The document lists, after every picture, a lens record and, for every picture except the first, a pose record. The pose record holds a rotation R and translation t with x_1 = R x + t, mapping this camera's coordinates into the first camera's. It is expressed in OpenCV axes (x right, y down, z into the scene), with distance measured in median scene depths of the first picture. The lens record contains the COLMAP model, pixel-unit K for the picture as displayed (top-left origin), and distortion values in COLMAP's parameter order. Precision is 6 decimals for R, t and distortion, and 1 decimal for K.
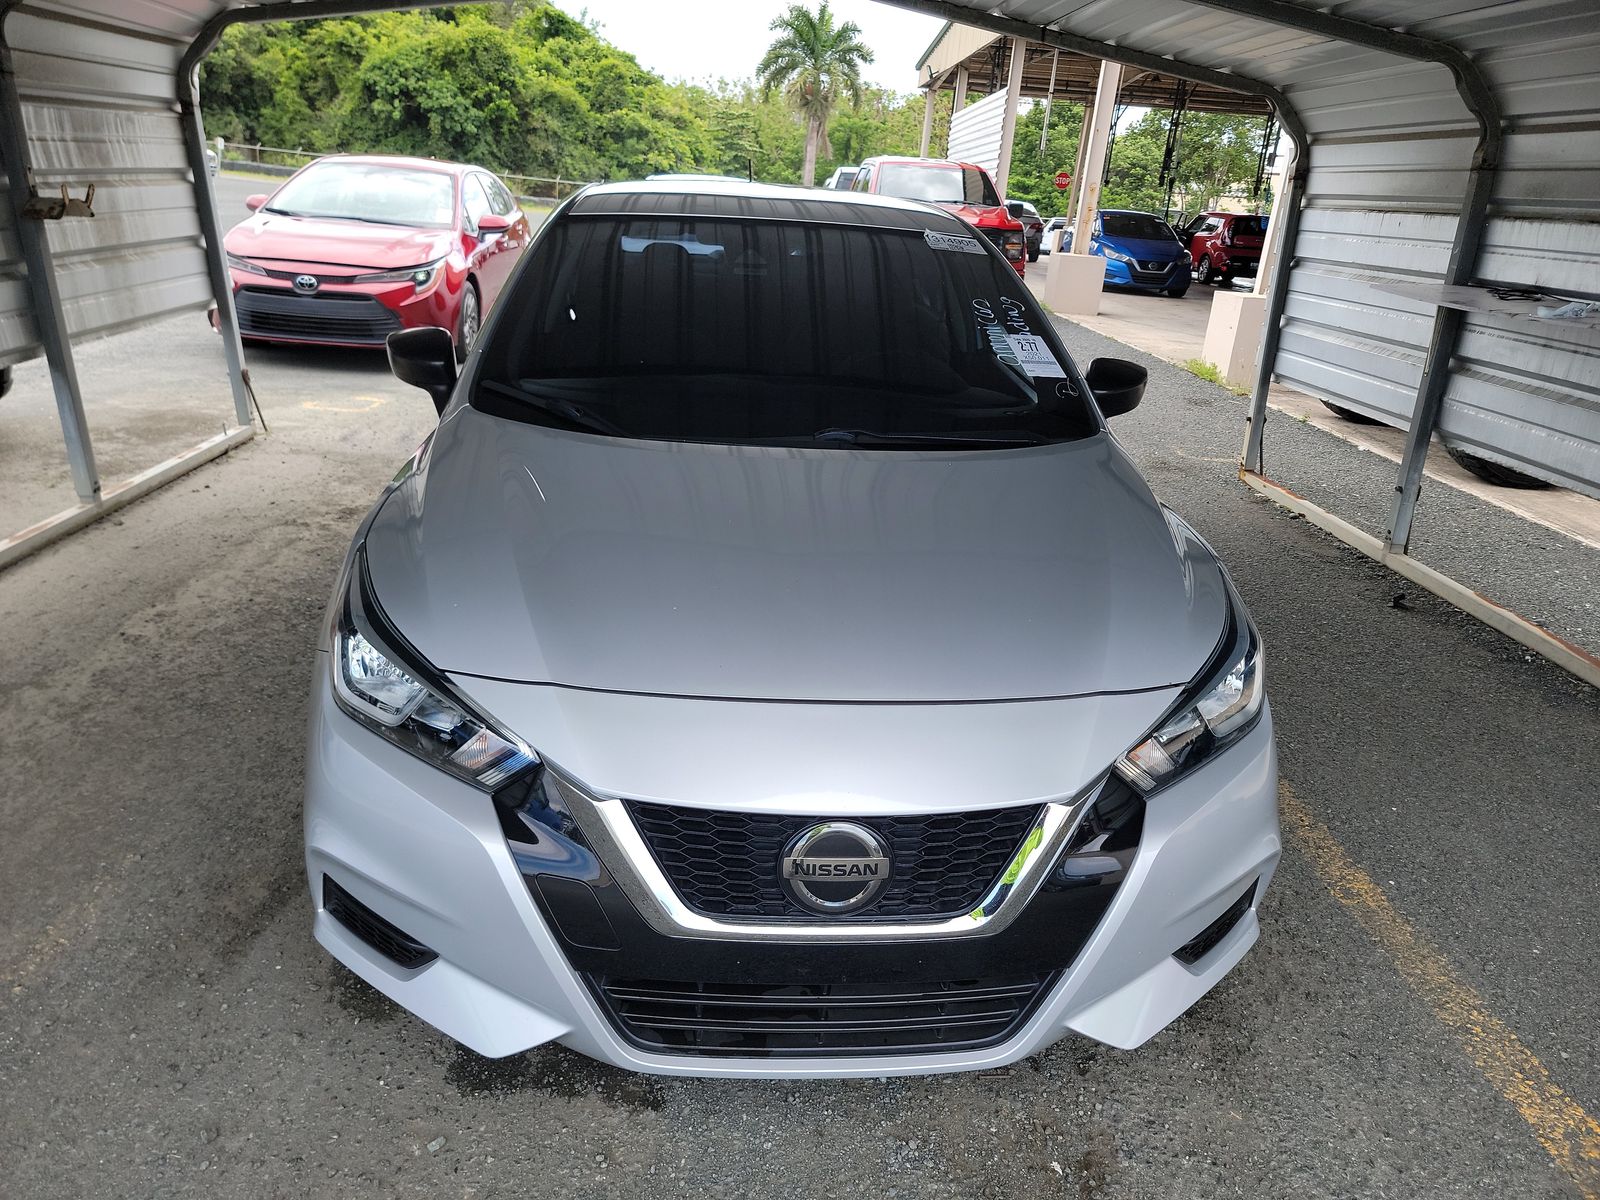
lens RADIAL K [[1109.5, 0, 800.7], [0, 1109.5, 598.7], [0, 0, 1]] dist [0.064686, -0.050700]
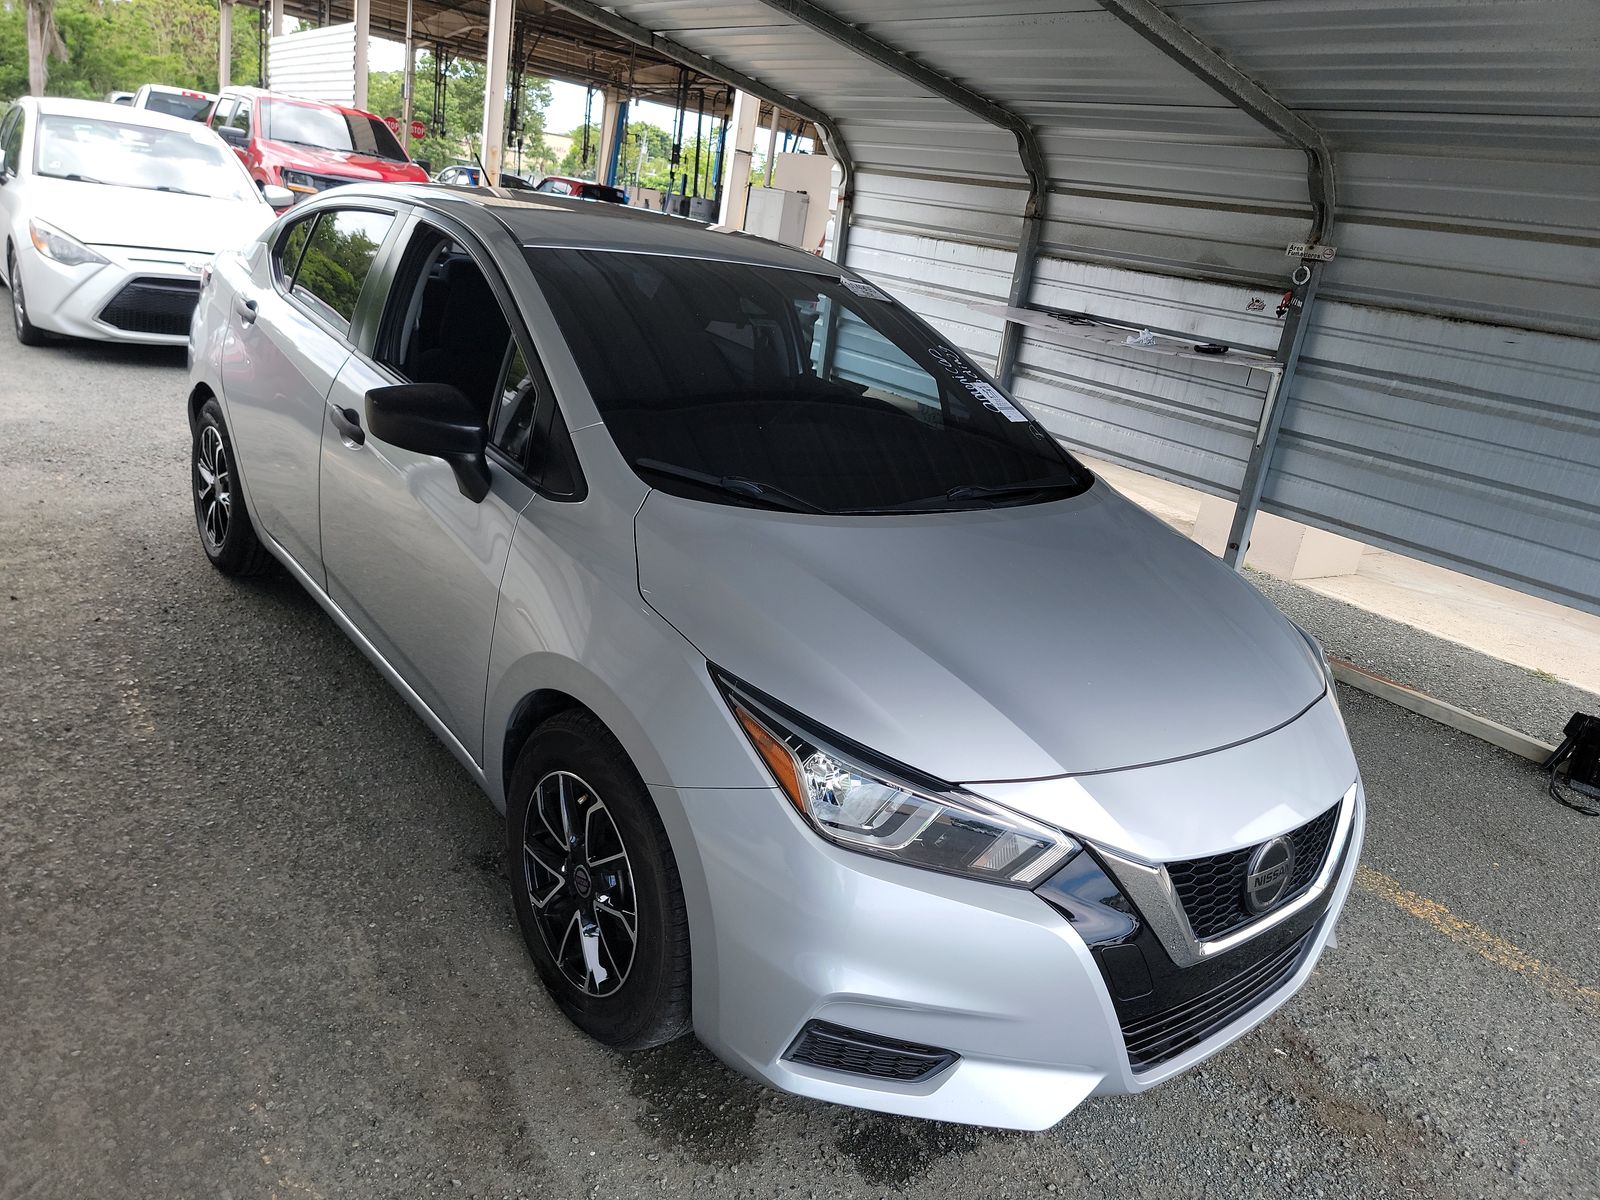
lens RADIAL K [[1109.5, 0, 797.6], [0, 1109.5, 595.5], [0, 0, 1]] dist [0.064686, -0.050700]
pose [[0.822842, -0.126098, 0.554103, -0.377149], [0.102834, 0.992013, 0.073045, -0.074710], [-0.558888, -0.003124, 0.829237, 0.094598]]
